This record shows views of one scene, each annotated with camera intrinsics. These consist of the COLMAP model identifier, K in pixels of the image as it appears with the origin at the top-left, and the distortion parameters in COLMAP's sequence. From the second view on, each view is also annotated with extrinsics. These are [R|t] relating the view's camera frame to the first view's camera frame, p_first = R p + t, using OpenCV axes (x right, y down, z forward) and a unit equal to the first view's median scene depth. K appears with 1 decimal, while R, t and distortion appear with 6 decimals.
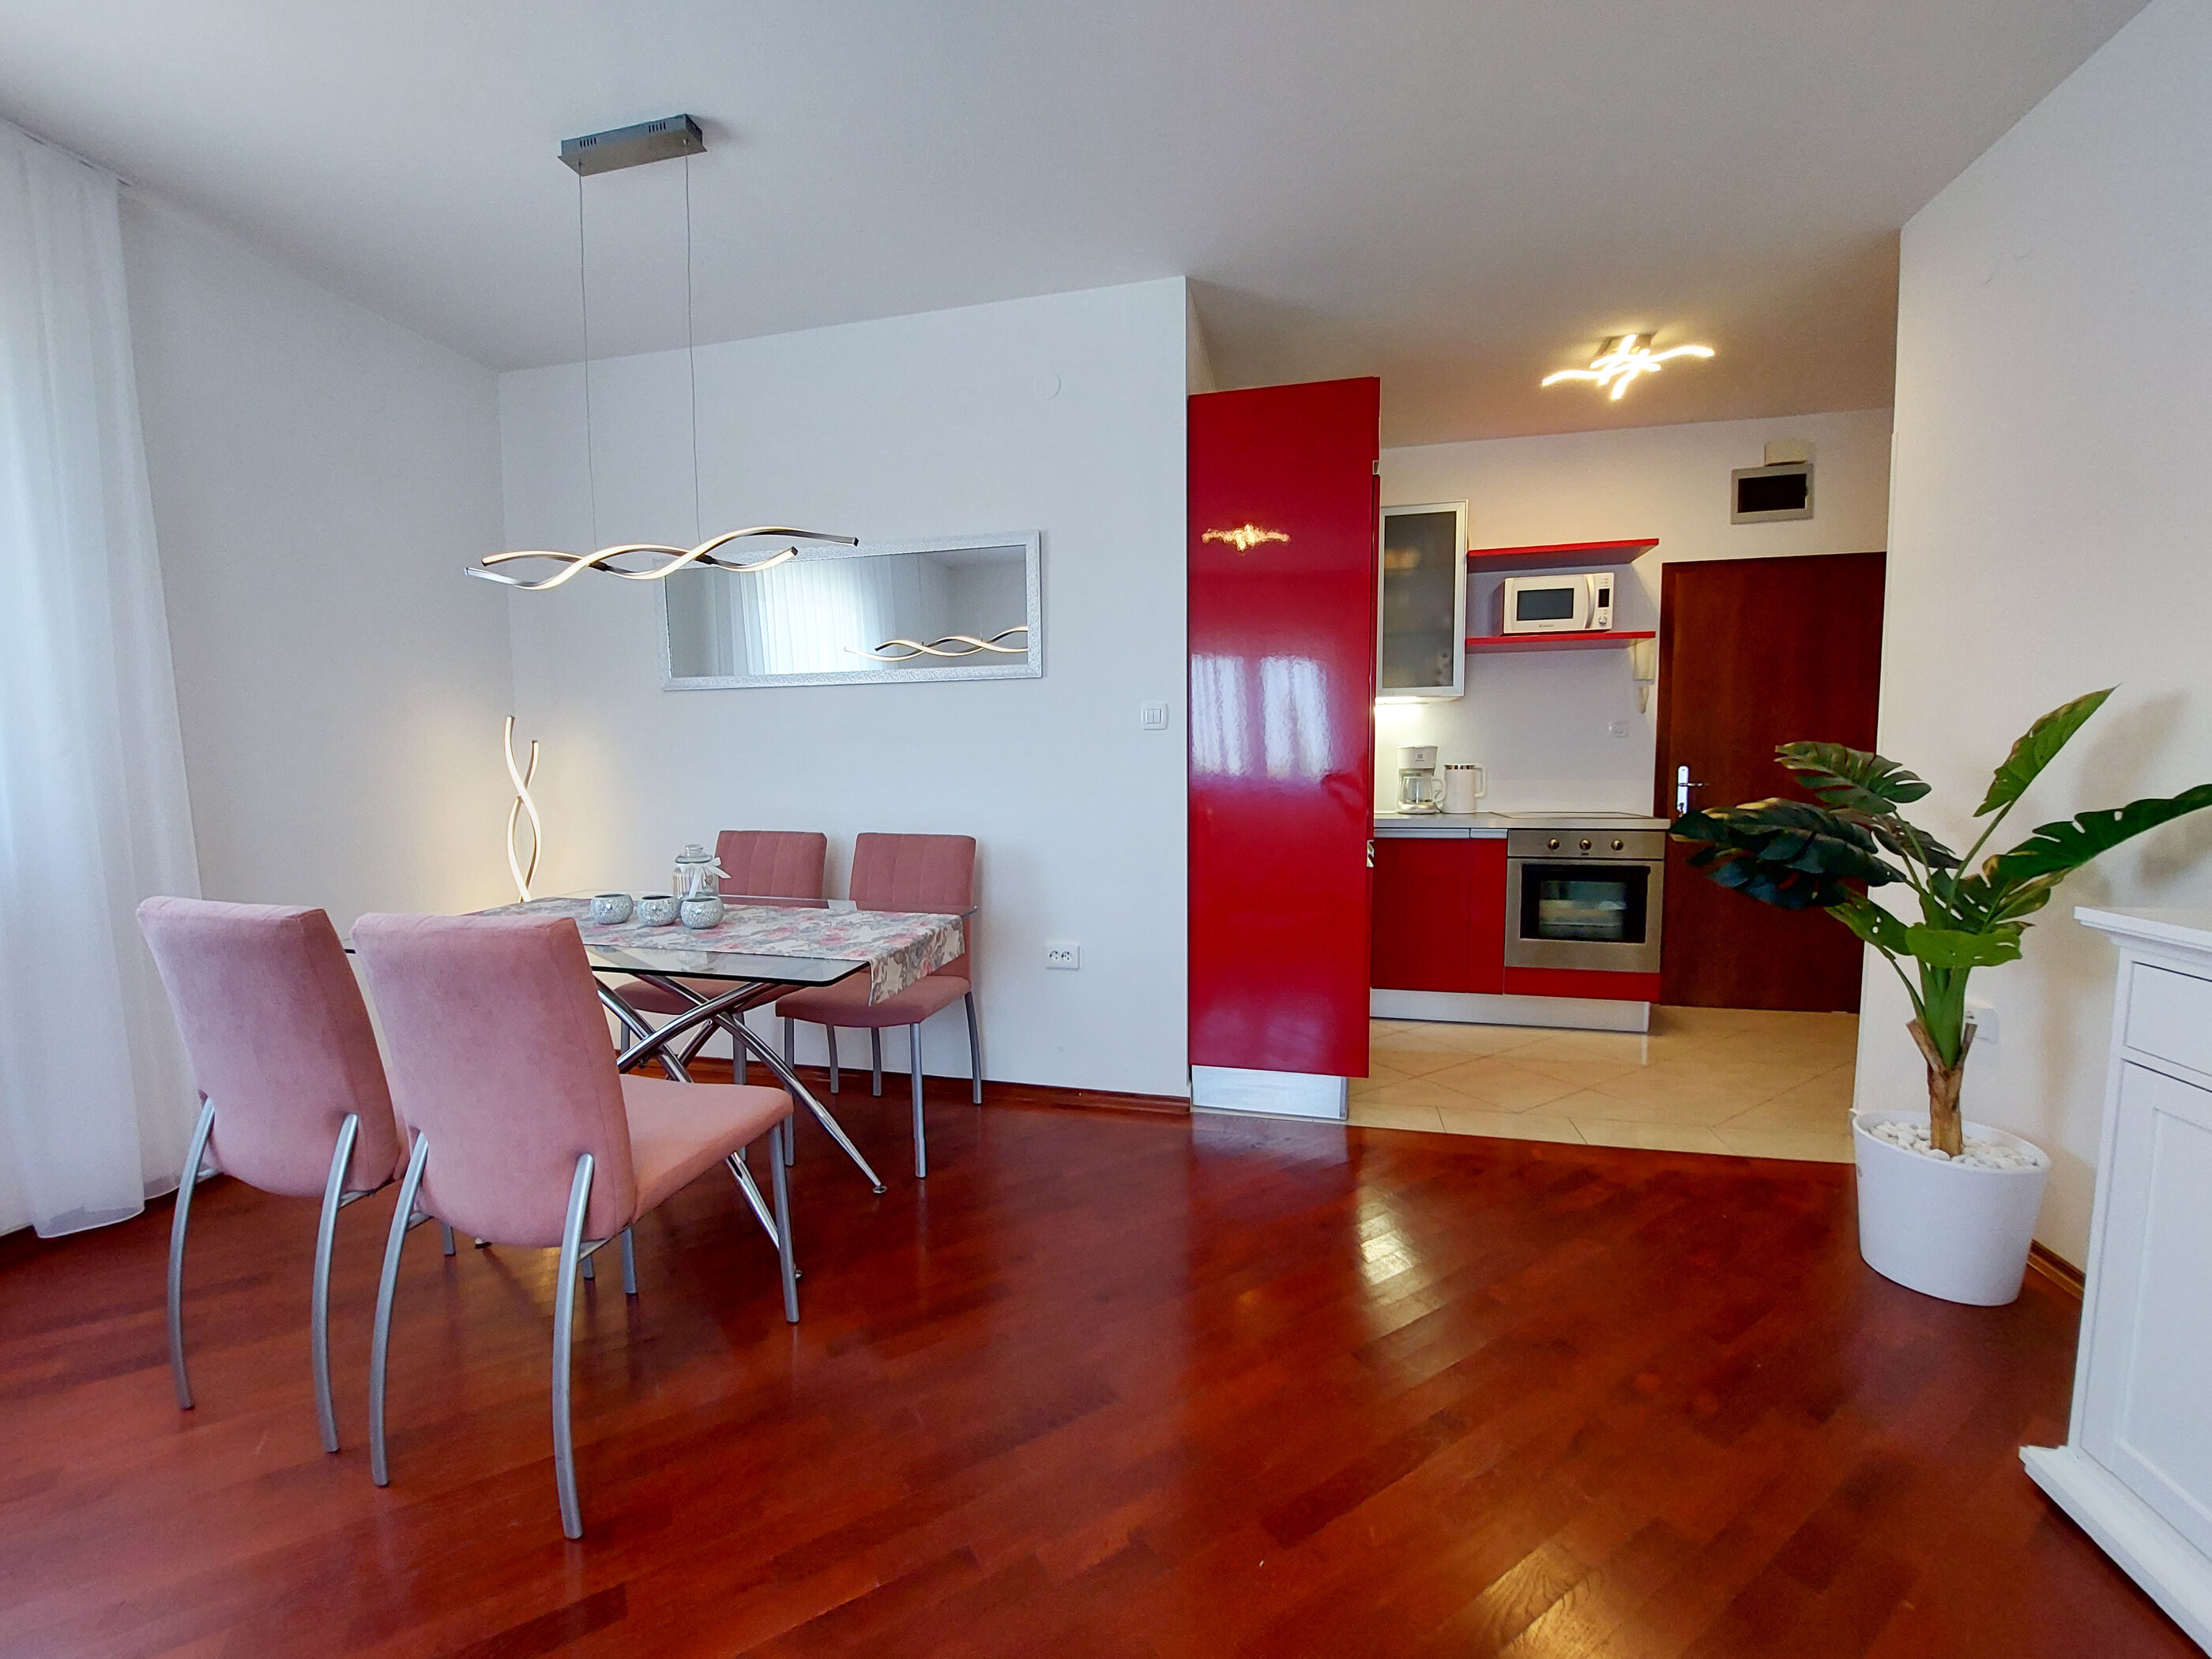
lens RADIAL K [[889.3, 0, 1103.2], [0, 889.3, 831.9], [0, 0, 1]] dist [-0.013272, -0.000006]
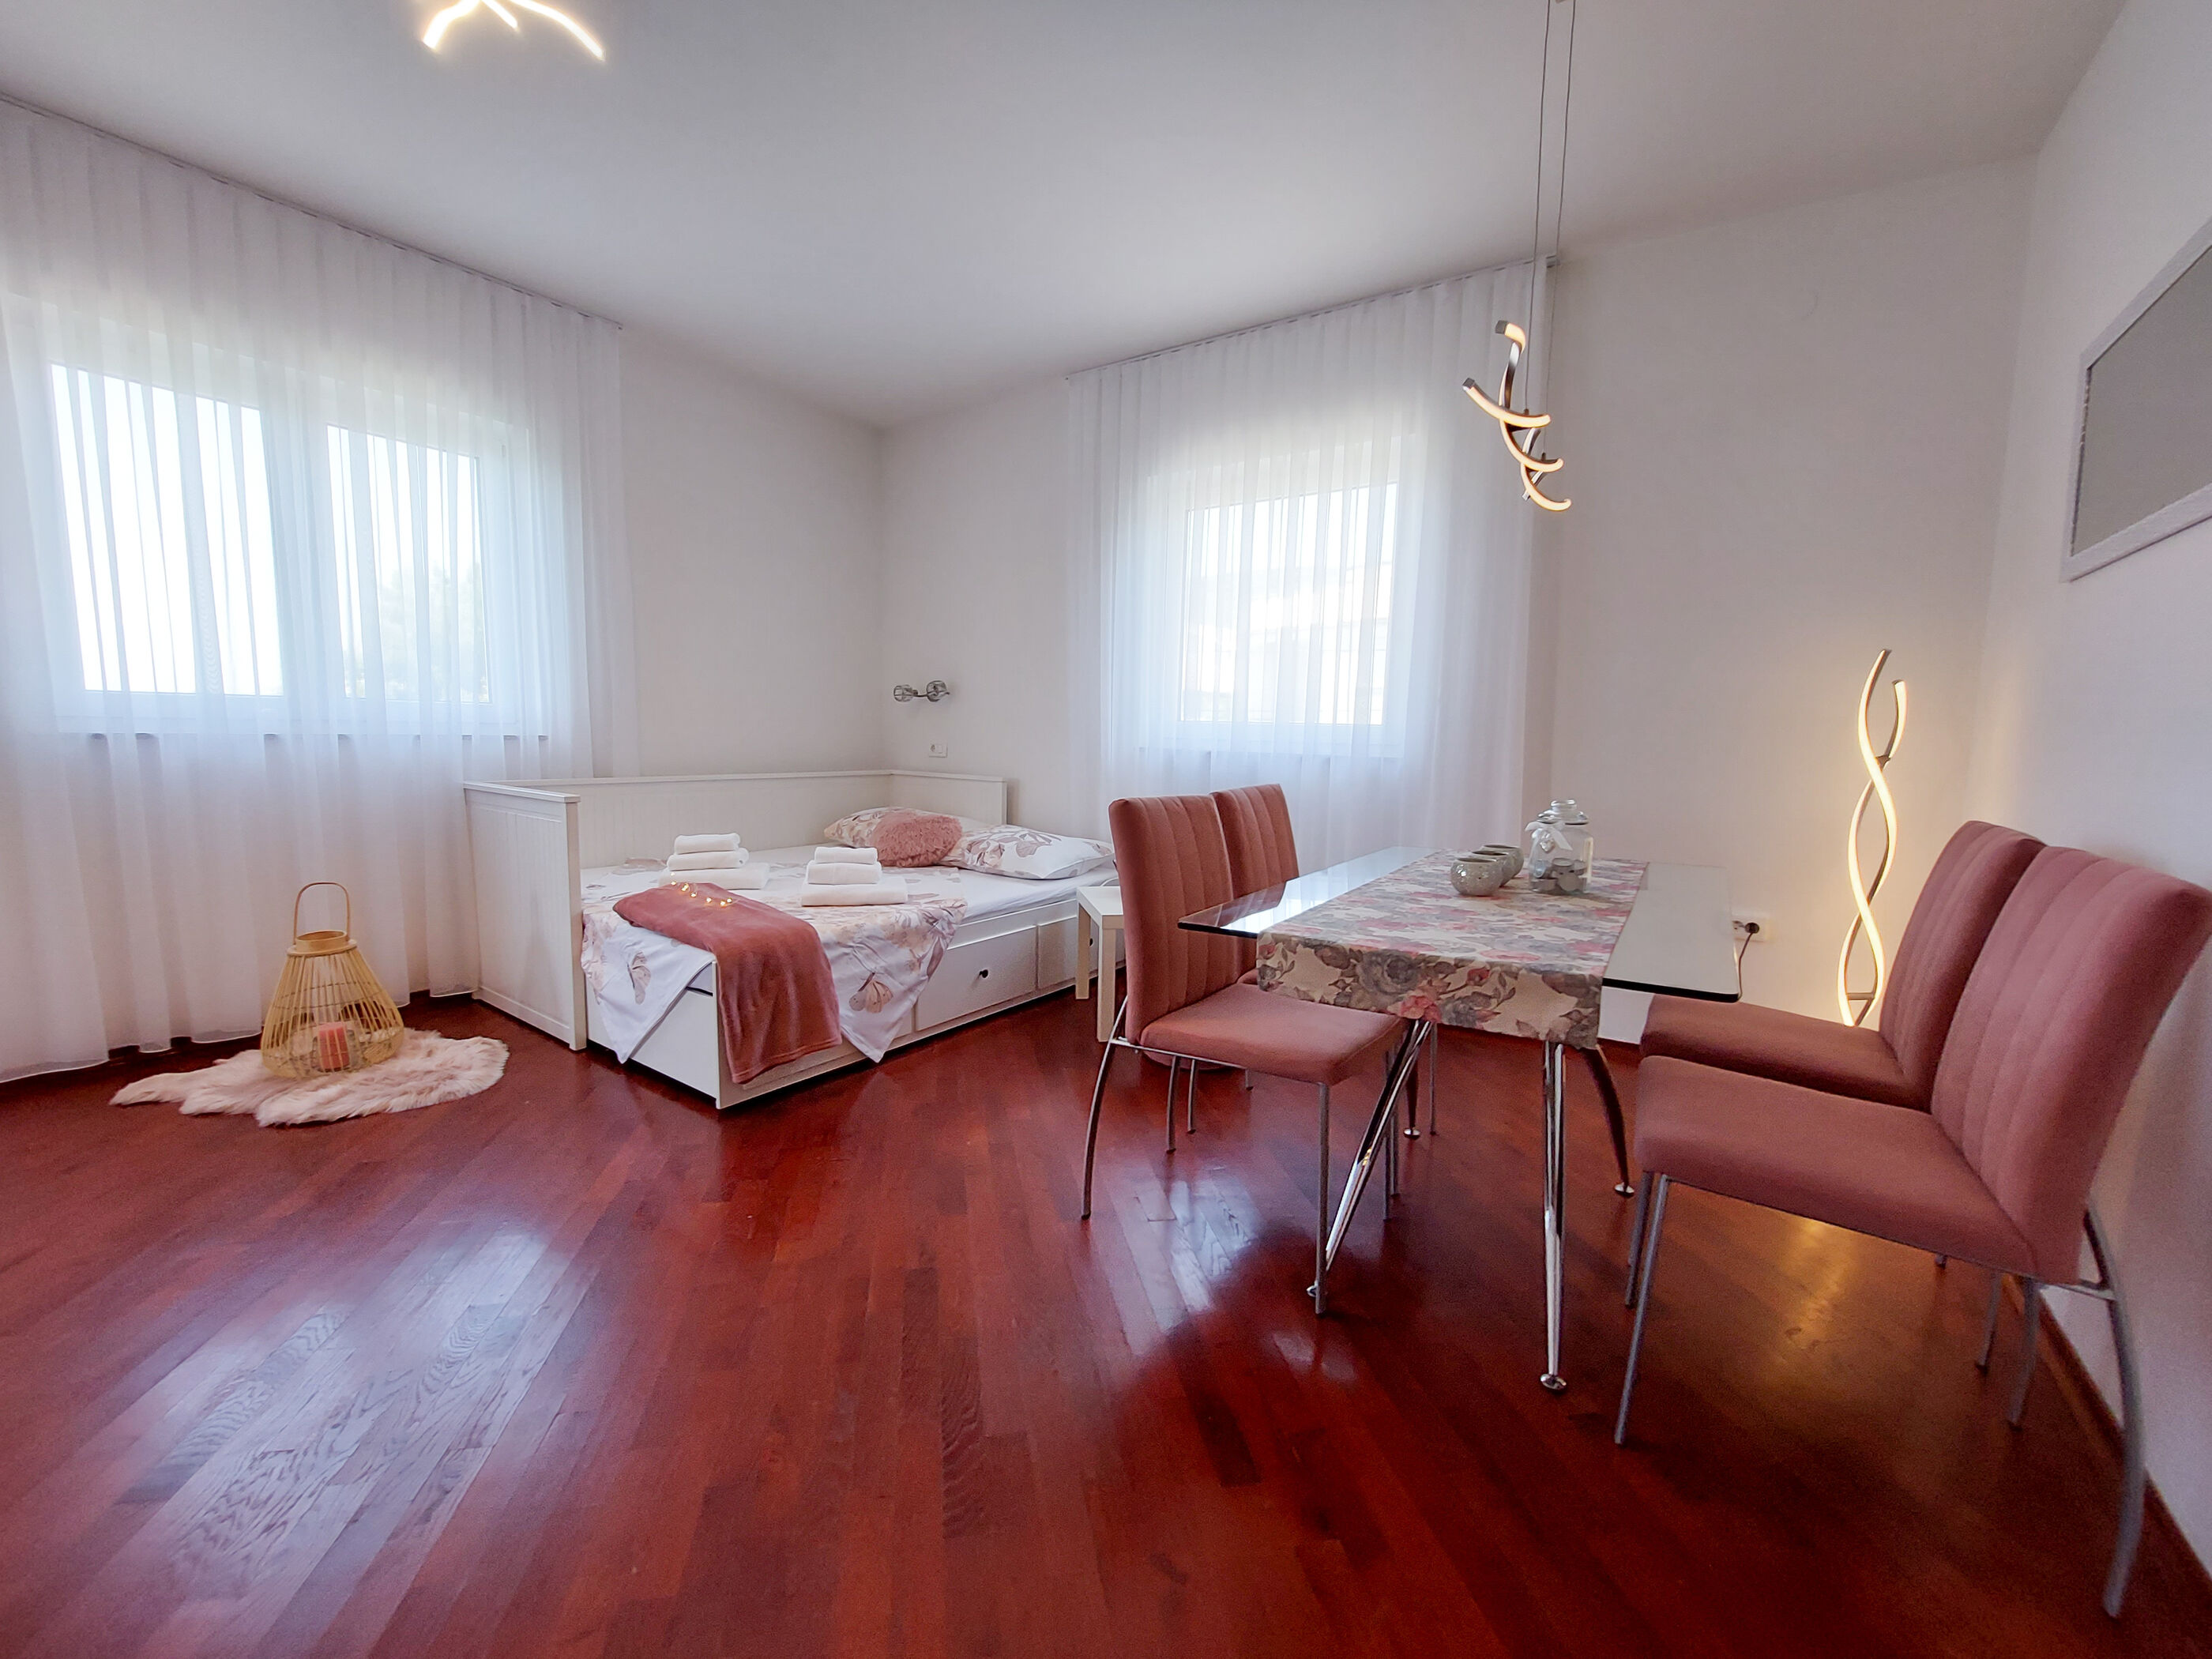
lens RADIAL K [[892.1, 0, 1088.7], [0, 892.1, 841.9], [0, 0, 1]] dist [-0.017848, -0.000247]
pose [[-0.366788, 0.112429, -0.923486, 0.304819], [-0.093182, 0.983239, 0.156714, -0.025713], [0.925626, 0.143533, -0.350163, 0.666628]]
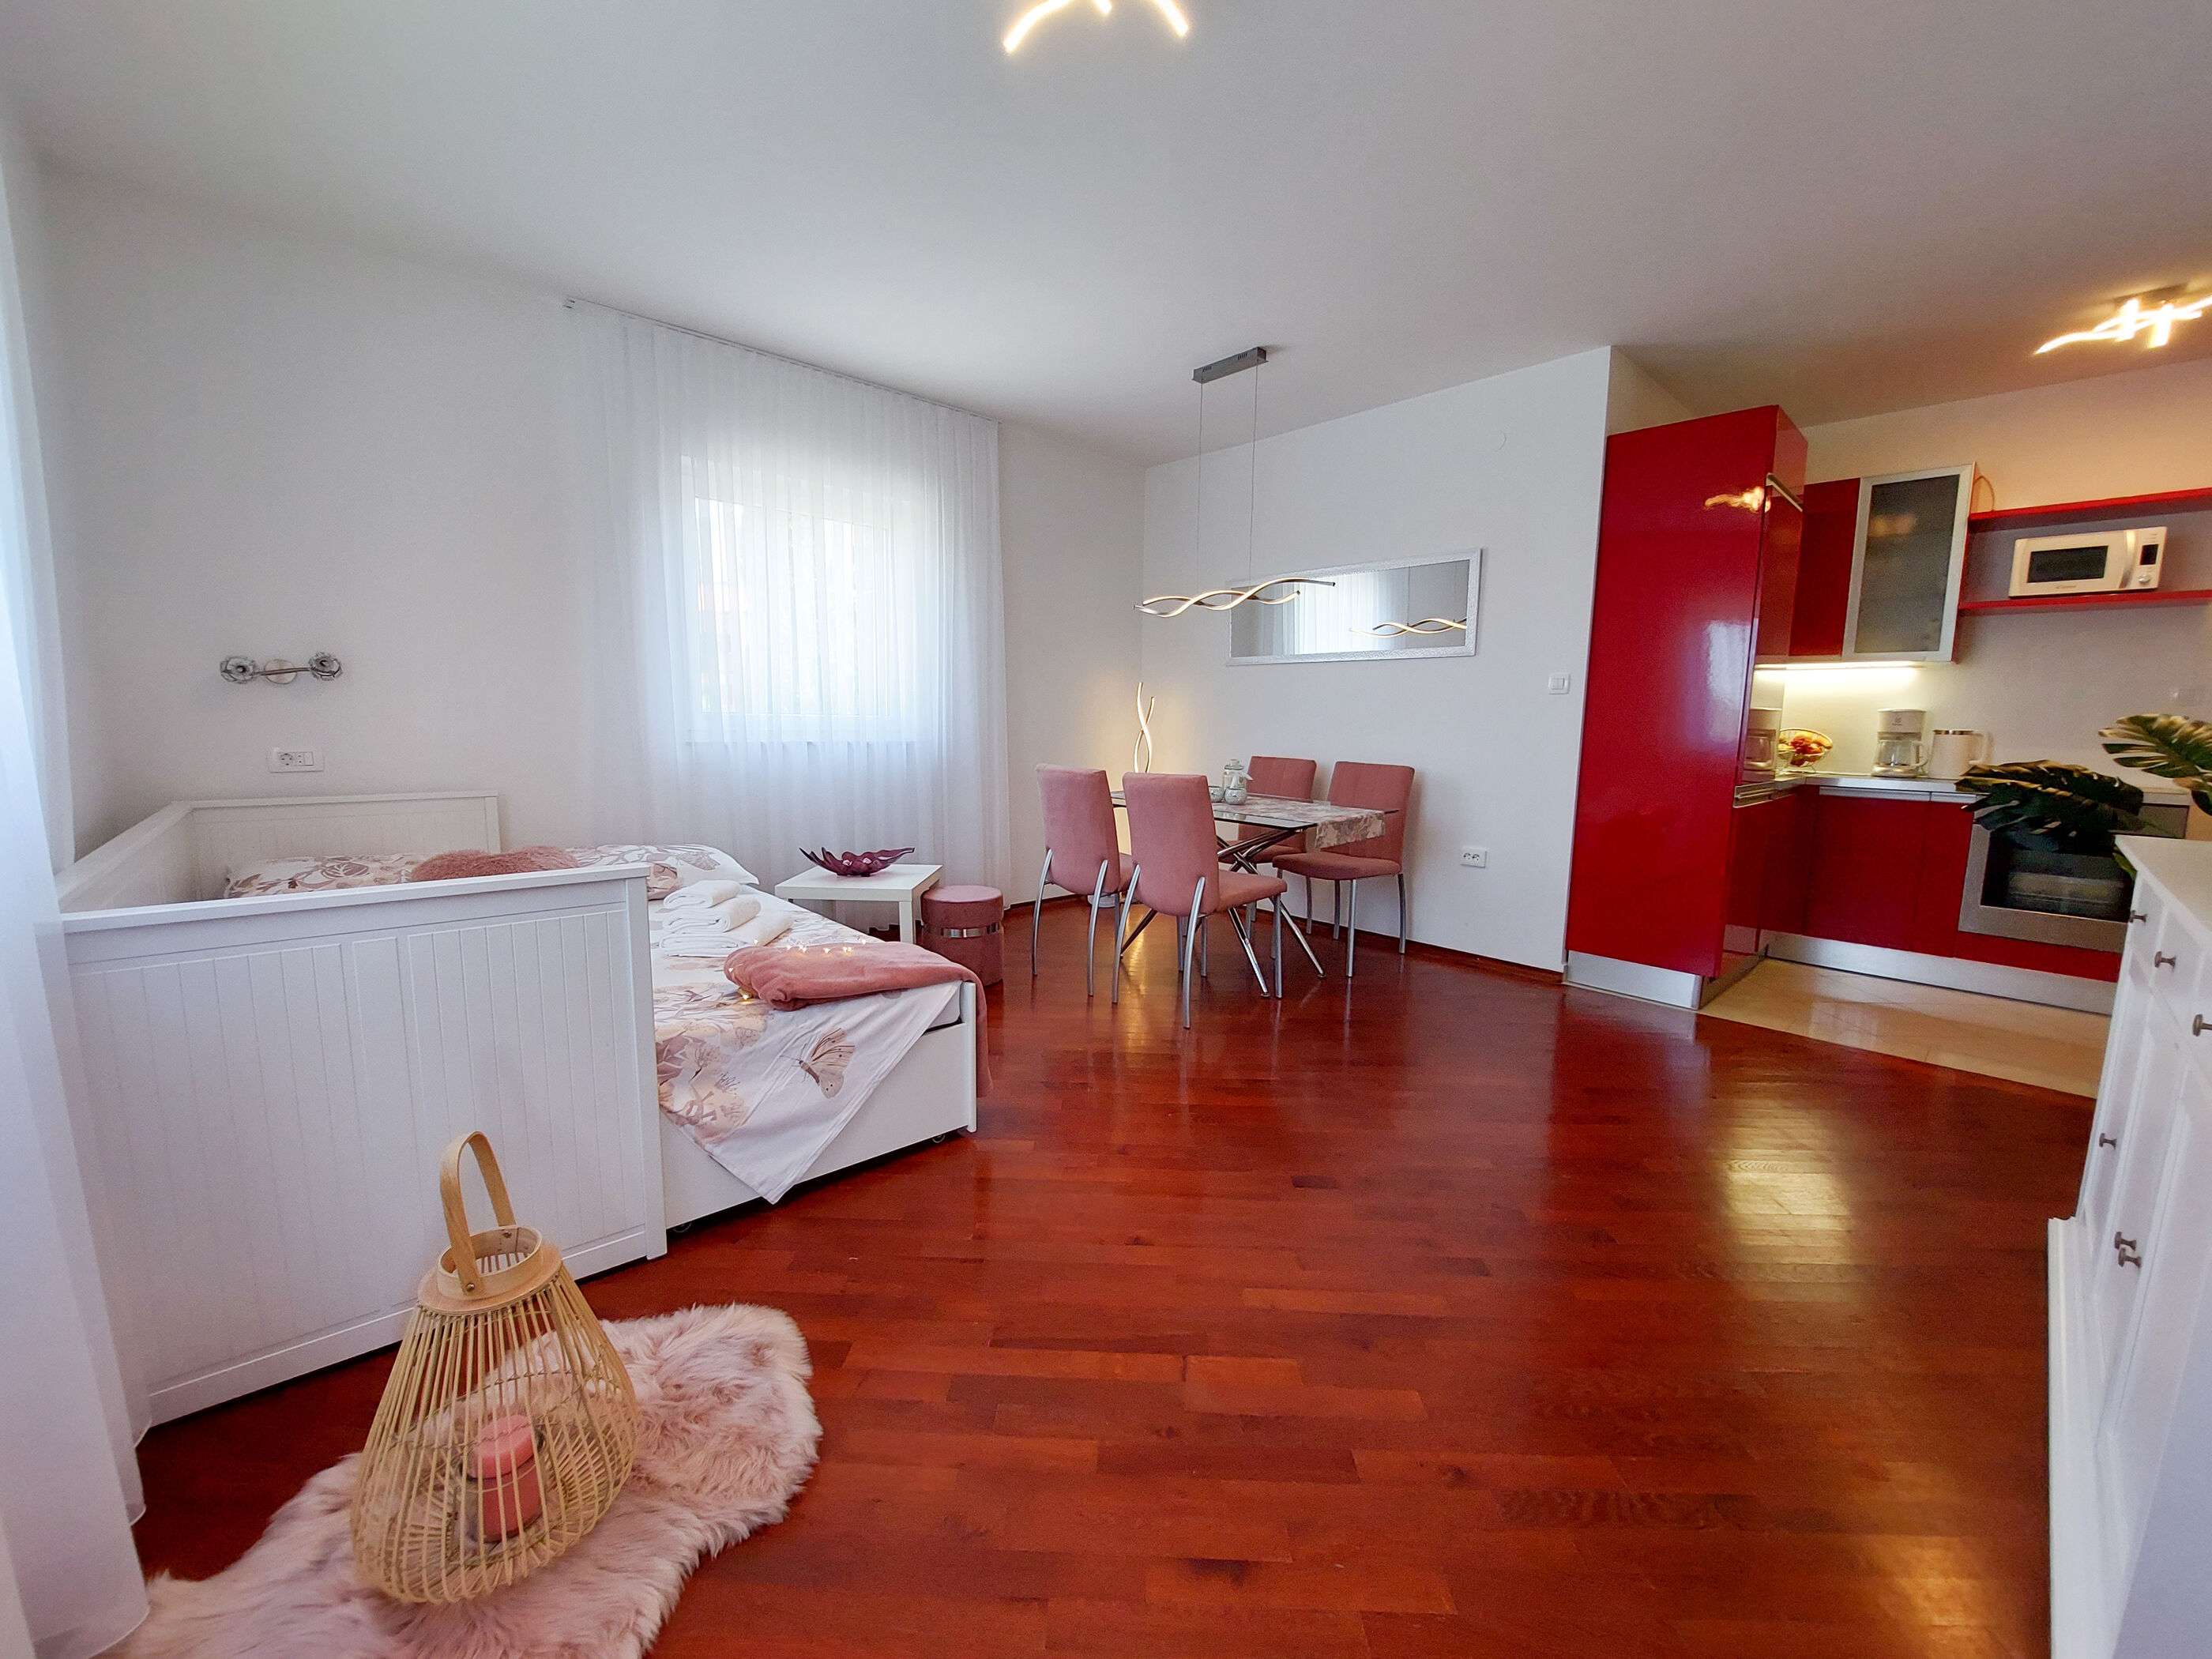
lens RADIAL K [[902.5, 0, 1106.0], [0, 902.5, 829.5], [0, 0, 1]] dist [-0.014773, 0.000472]
pose [[0.832670, 0.090944, -0.546250, 0.231271], [-0.063508, 0.995597, 0.068948, 0.034488], [0.550115, -0.022720, 0.834780, -0.467467]]
